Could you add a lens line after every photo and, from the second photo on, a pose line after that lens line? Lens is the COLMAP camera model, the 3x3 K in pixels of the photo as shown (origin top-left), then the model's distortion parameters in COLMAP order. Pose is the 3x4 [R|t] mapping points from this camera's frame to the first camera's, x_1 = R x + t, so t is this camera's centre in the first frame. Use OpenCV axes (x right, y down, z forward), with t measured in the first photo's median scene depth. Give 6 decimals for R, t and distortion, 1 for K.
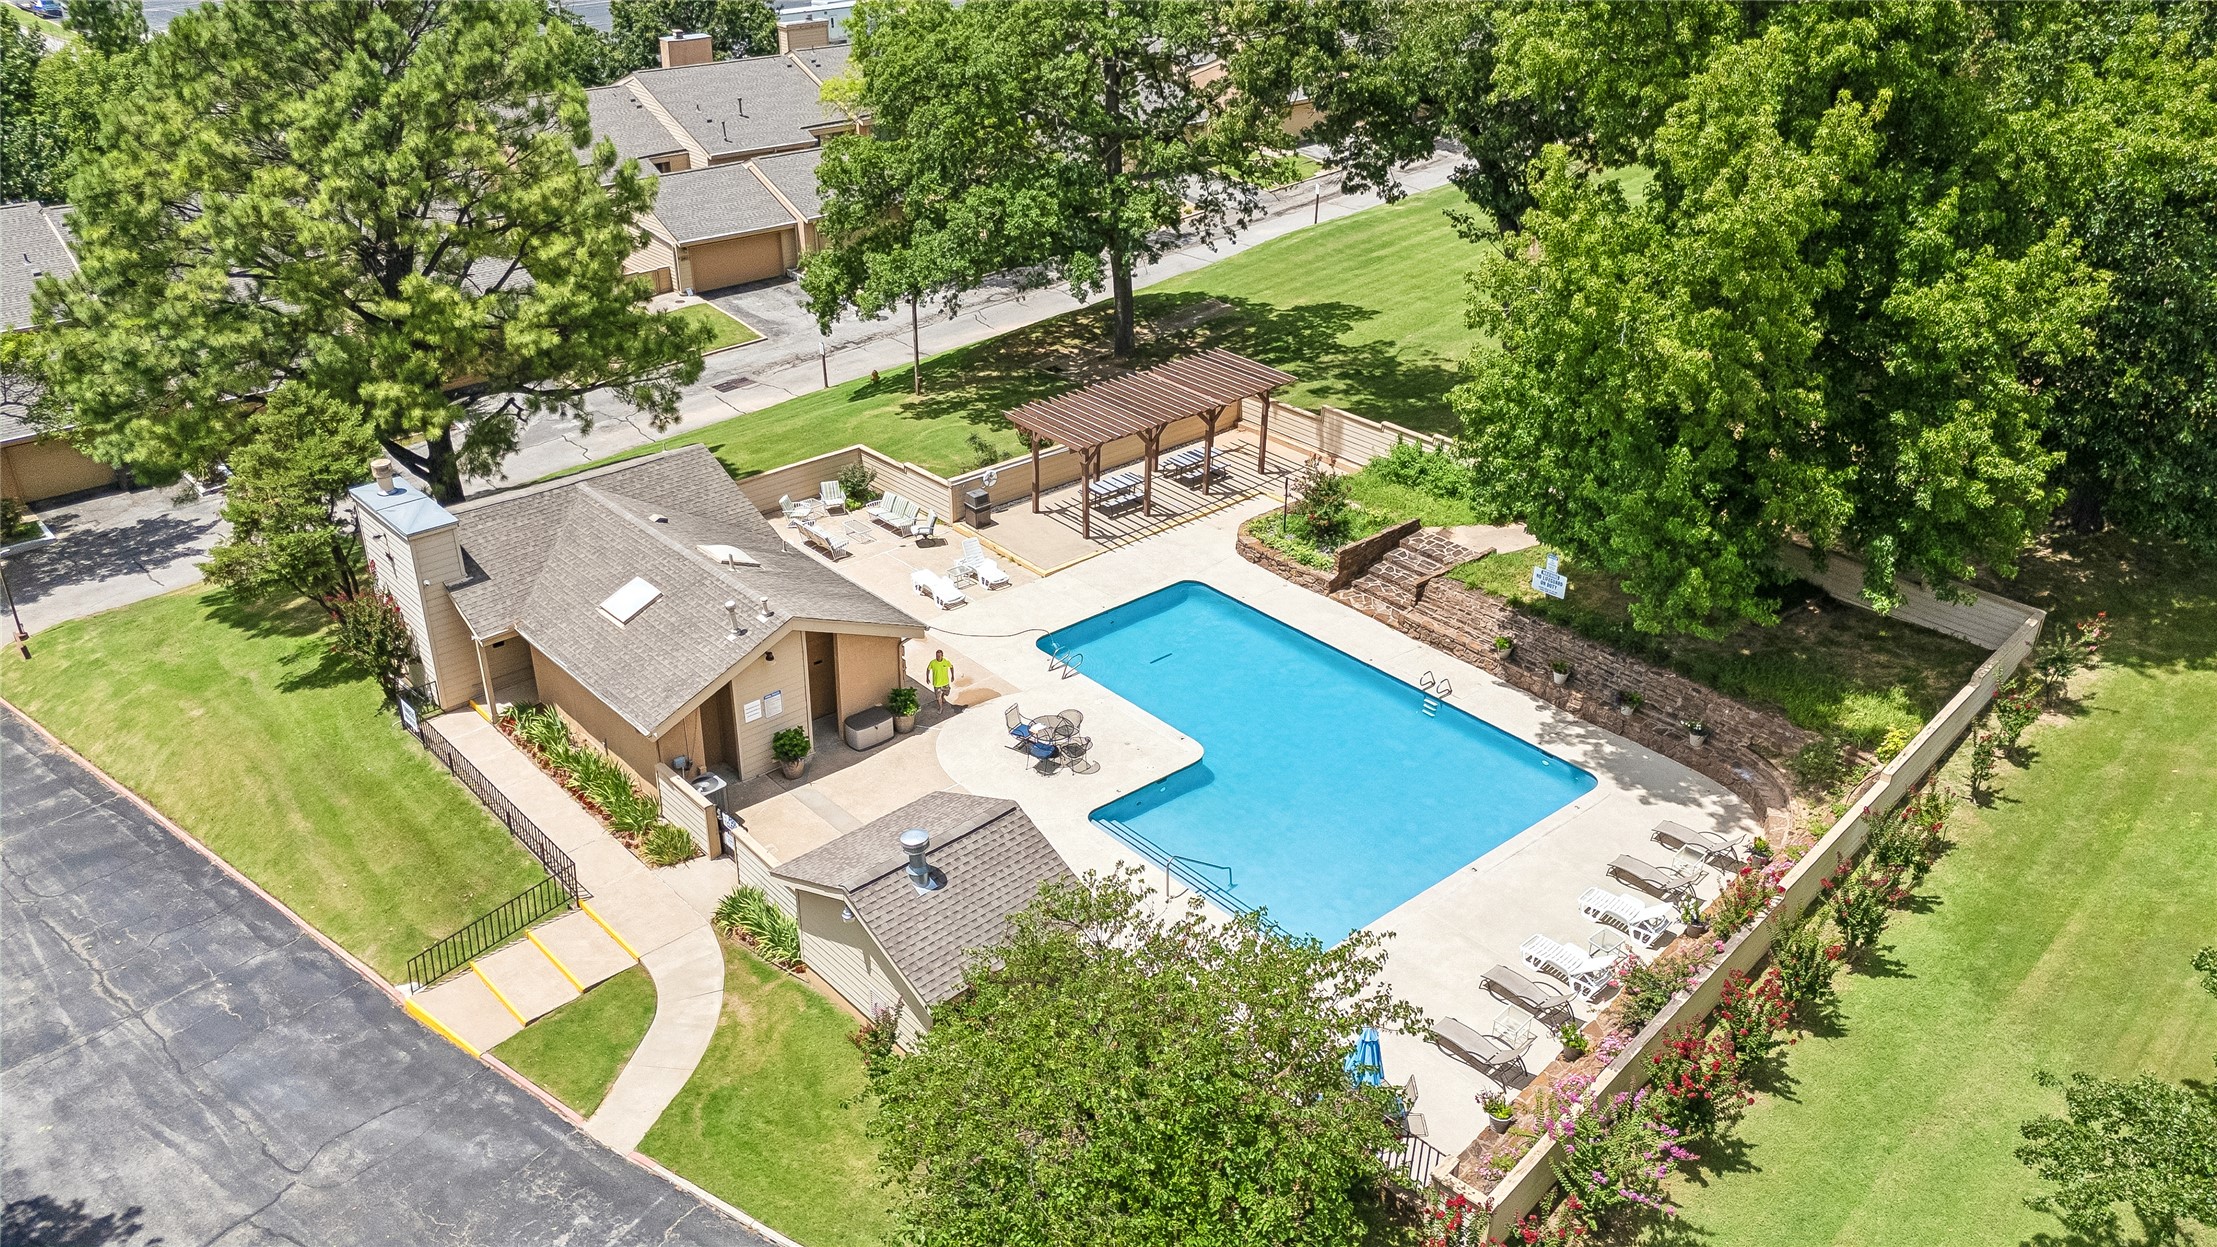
lens RADIAL K [[1618.5, 0, 1116.3], [0, 1618.5, 615.3], [0, 0, 1]] dist [0.034505, -0.009461]
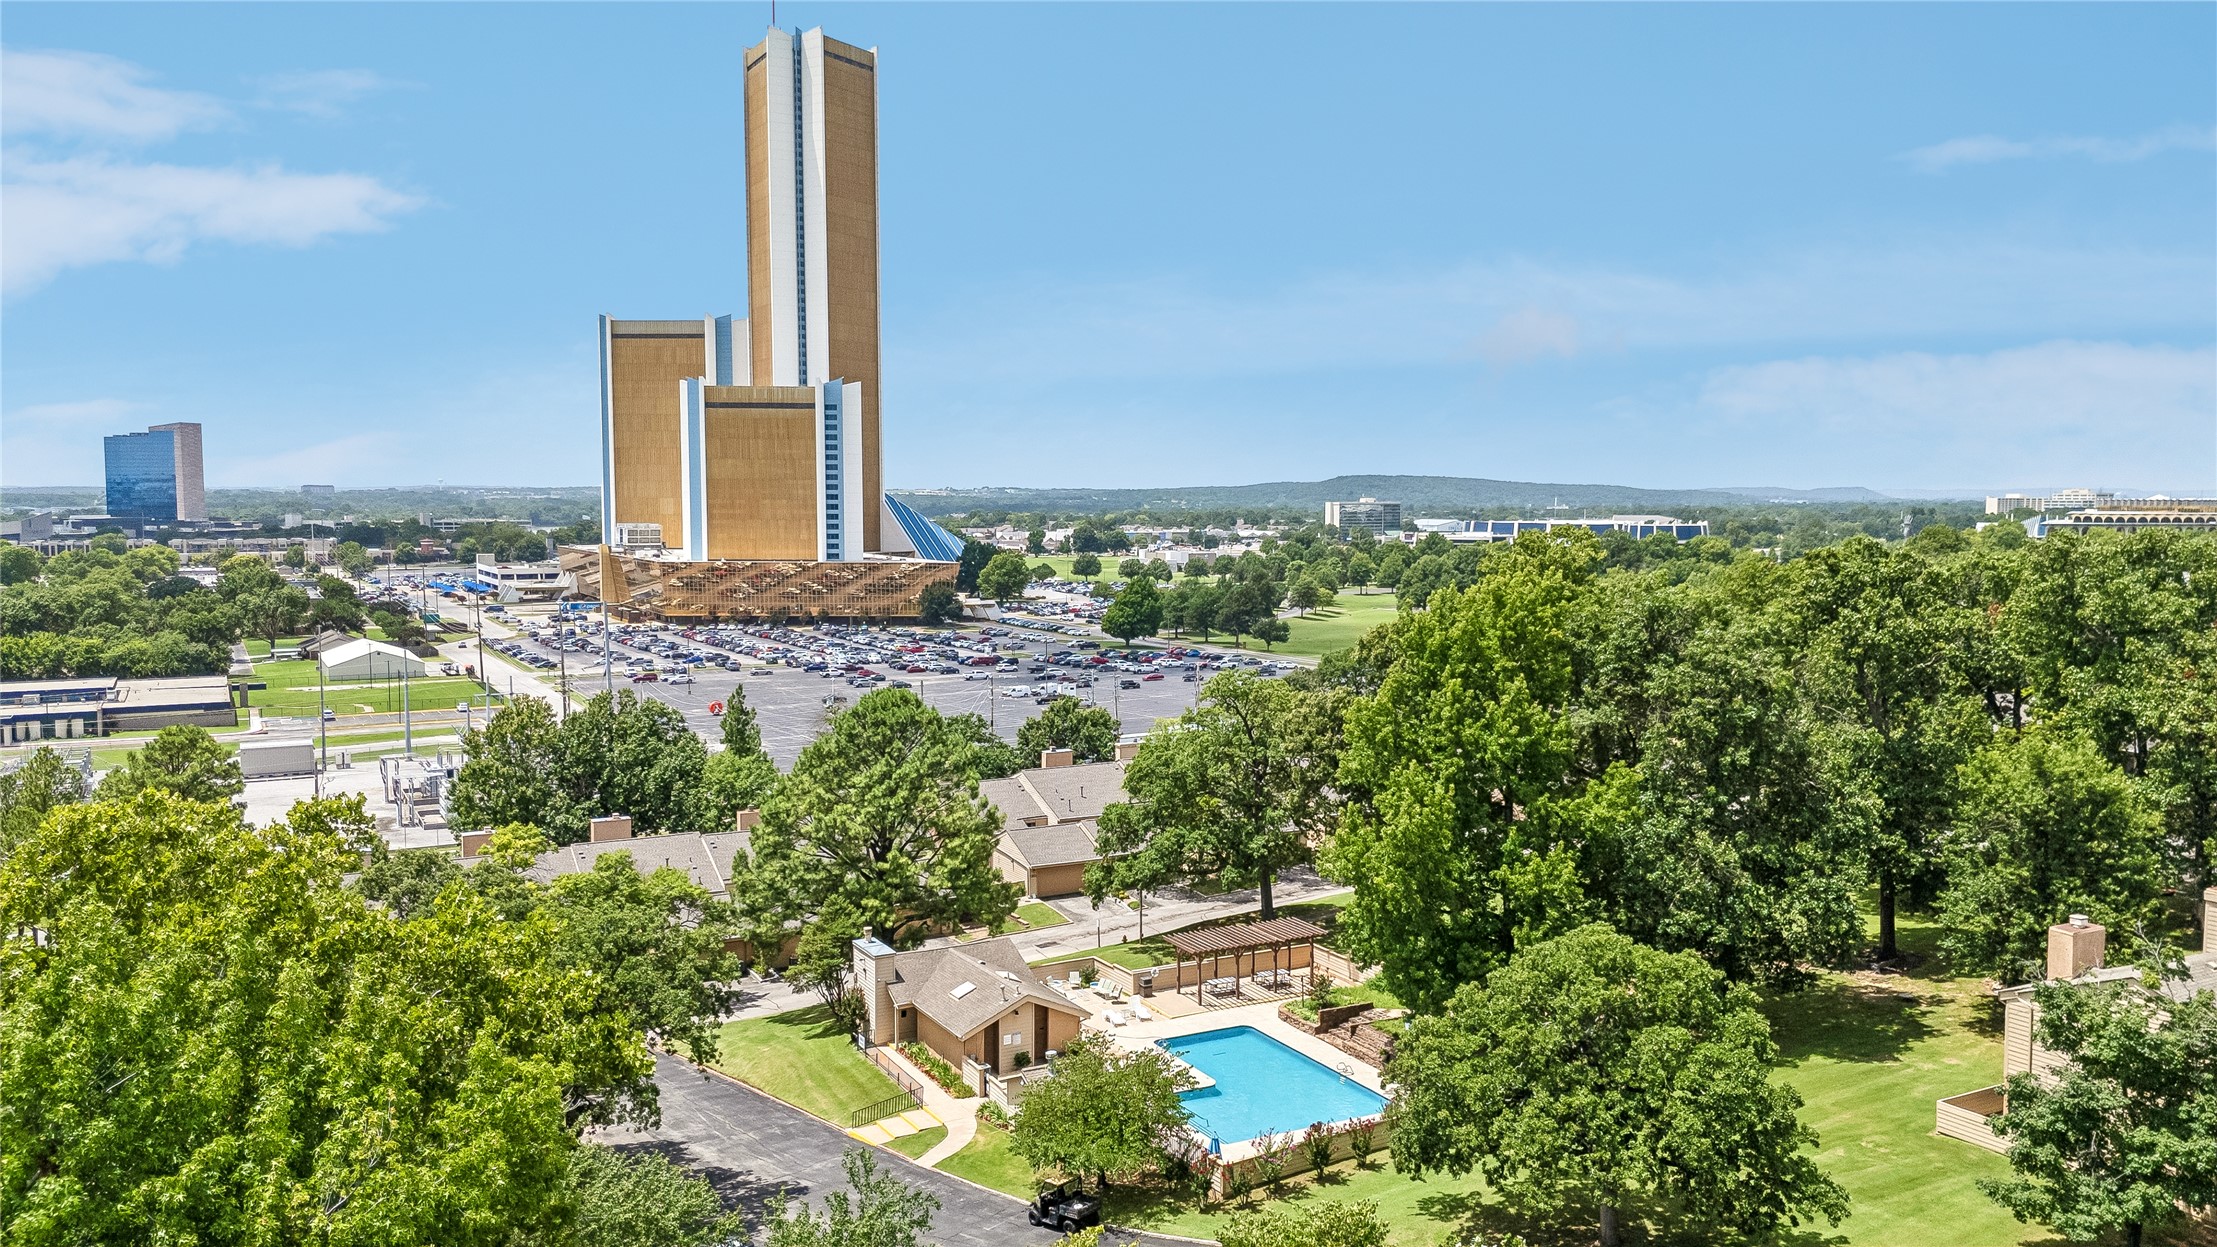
lens RADIAL K [[1618.5, 0, 1102.0], [0, 1618.5, 629.2], [0, 0, 1]] dist [0.034505, -0.009461]
pose [[0.968256, 0.001493, -0.249956, 0.390968], [-0.102567, 0.914293, -0.391853, 0.346416], [0.227948, 0.405052, 0.885422, -1.000006]]
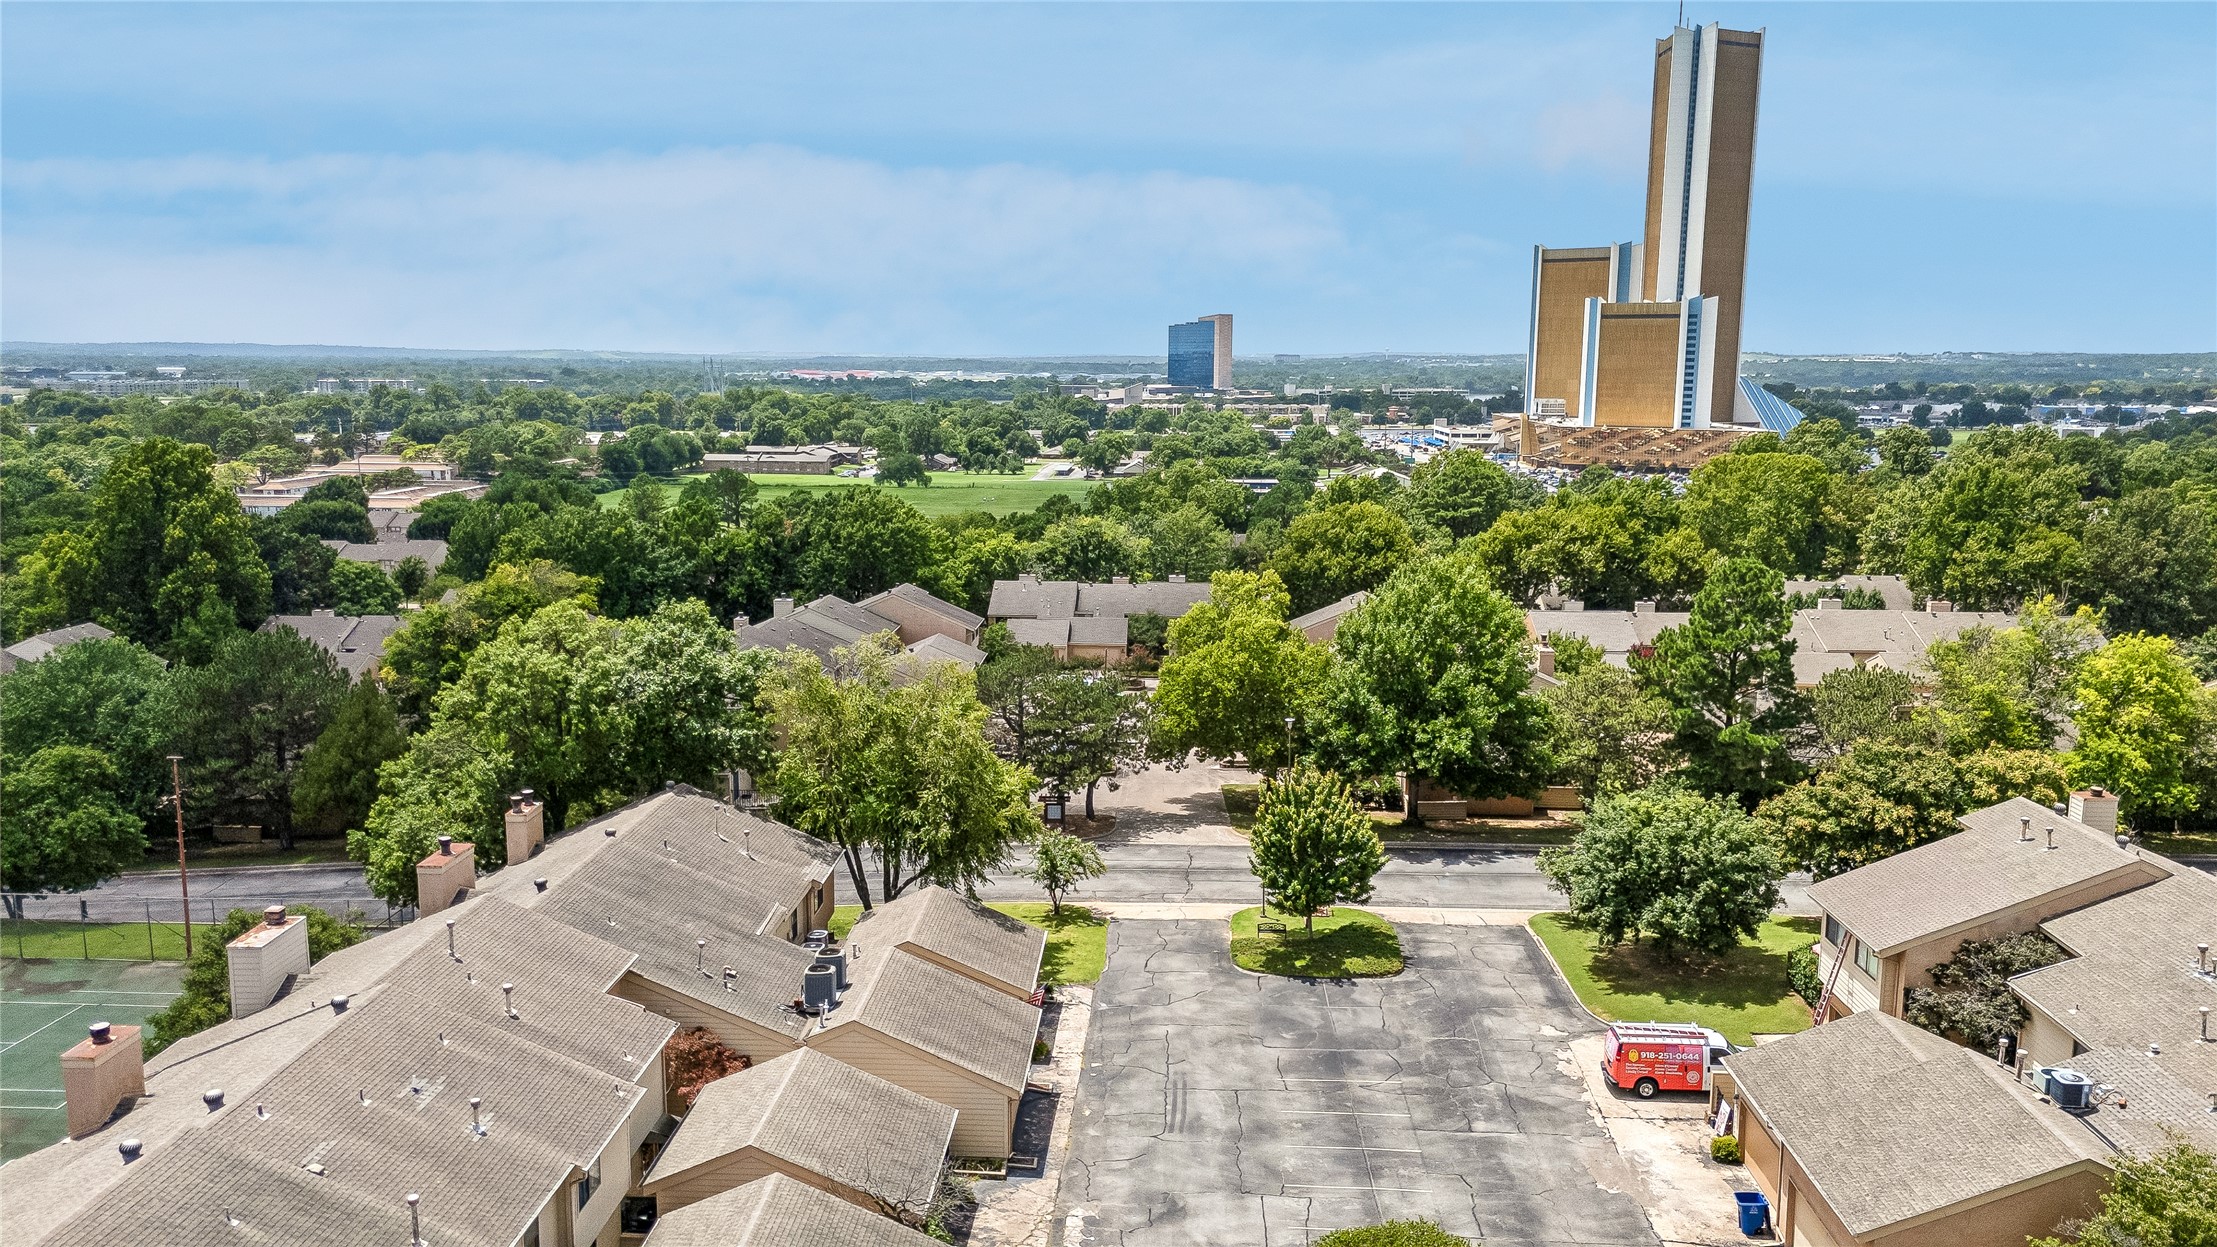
lens RADIAL K [[1618.5, 0, 1101.6], [0, 1618.5, 630.0], [0, 0, 1]] dist [0.034505, -0.009461]
pose [[0.693056, 0.100507, -0.713843, 0.969237], [-0.332952, 0.922916, -0.193312, 0.761678], [0.639388, 0.371652, 0.673096, -1.827122]]
